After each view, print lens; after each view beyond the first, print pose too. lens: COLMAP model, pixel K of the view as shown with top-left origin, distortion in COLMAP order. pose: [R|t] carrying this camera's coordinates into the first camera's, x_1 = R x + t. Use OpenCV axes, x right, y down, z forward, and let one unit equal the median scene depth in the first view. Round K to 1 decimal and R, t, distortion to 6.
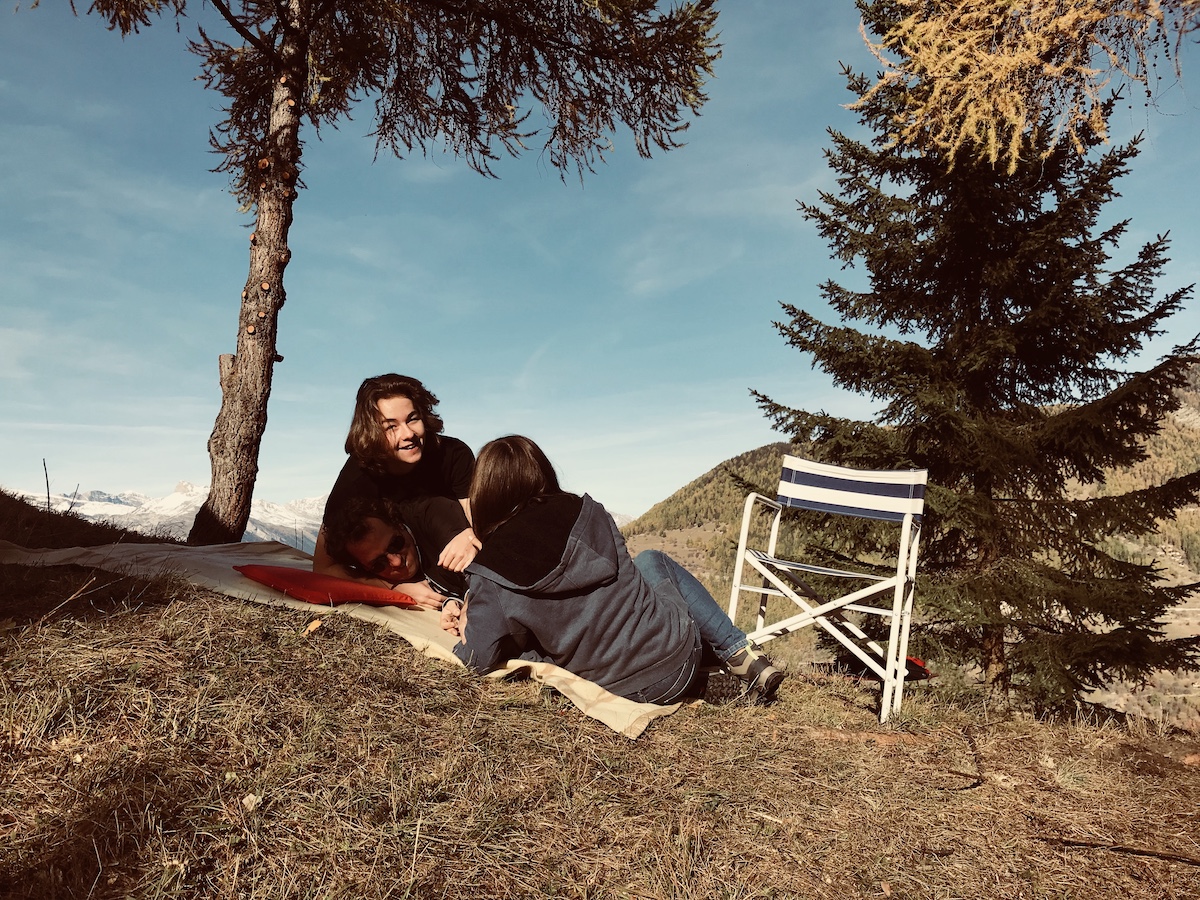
lens RADIAL K [[1008.9, 0, 581.8], [0, 1008.9, 445.3], [0, 0, 1]] dist [0.000173, 0.031236]
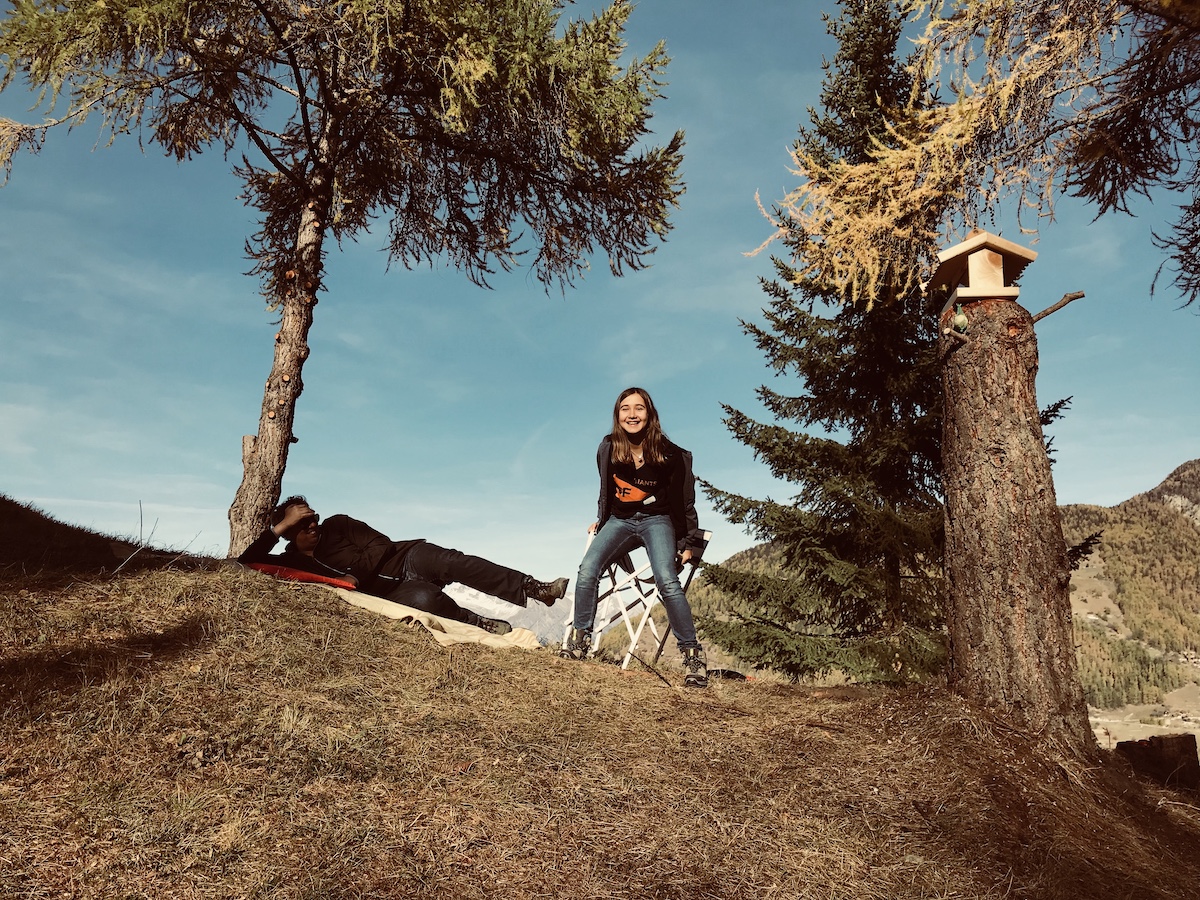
lens RADIAL K [[1053.8, 0, 598.2], [0, 1053.8, 434.2], [0, 0, 1]] dist [0.070821, -0.226609]
pose [[0.999576, 0.024663, -0.015477, 0.067270], [-0.026060, 0.994873, -0.097721, 0.016888], [0.012987, 0.098083, 0.995093, -0.205198]]
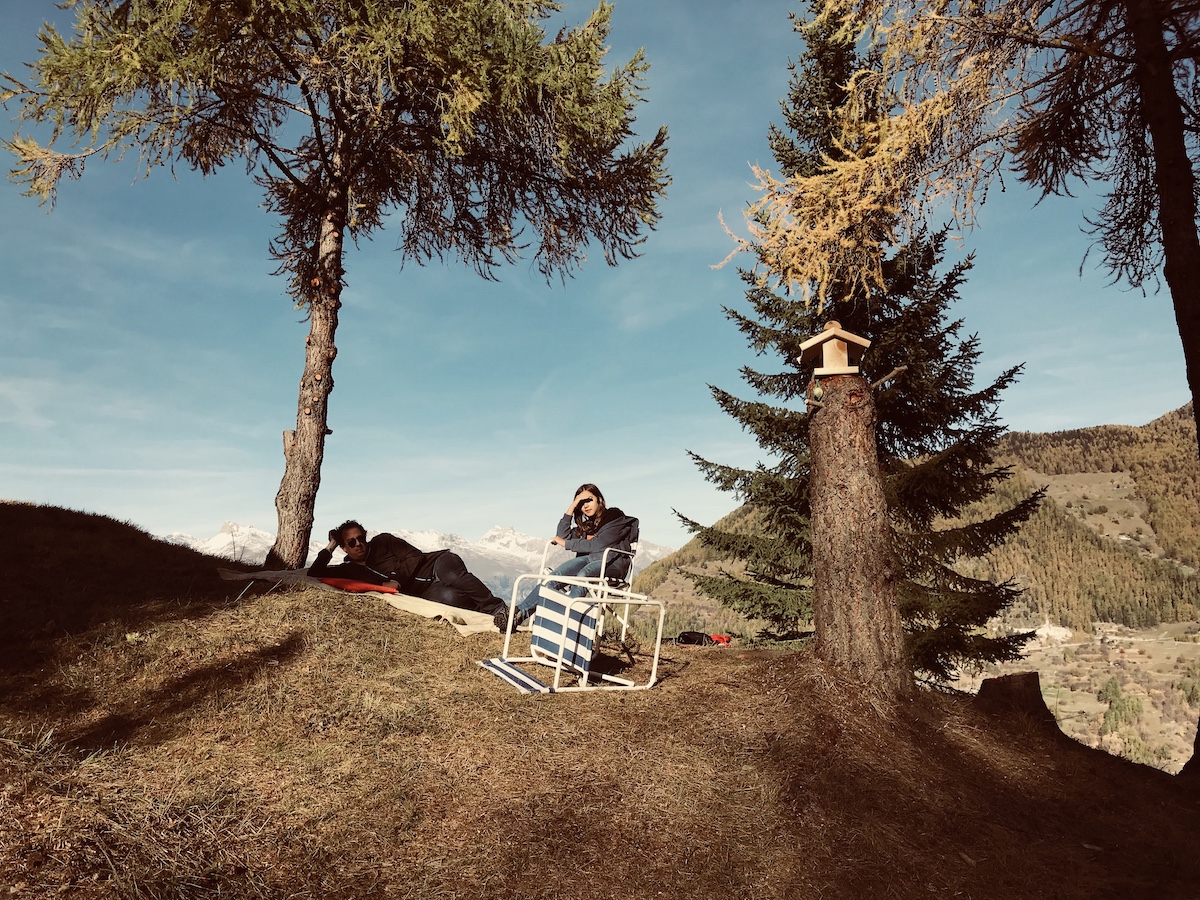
lens RADIAL K [[1087.4, 0, 596.5], [0, 1087.4, 434.1], [0, 0, 1]] dist [0.097490, -0.400866]
pose [[0.998776, -0.023963, -0.043260, 0.102230], [0.022444, 0.999126, -0.035257, -0.027406], [0.044068, 0.034243, 0.998442, -0.381402]]
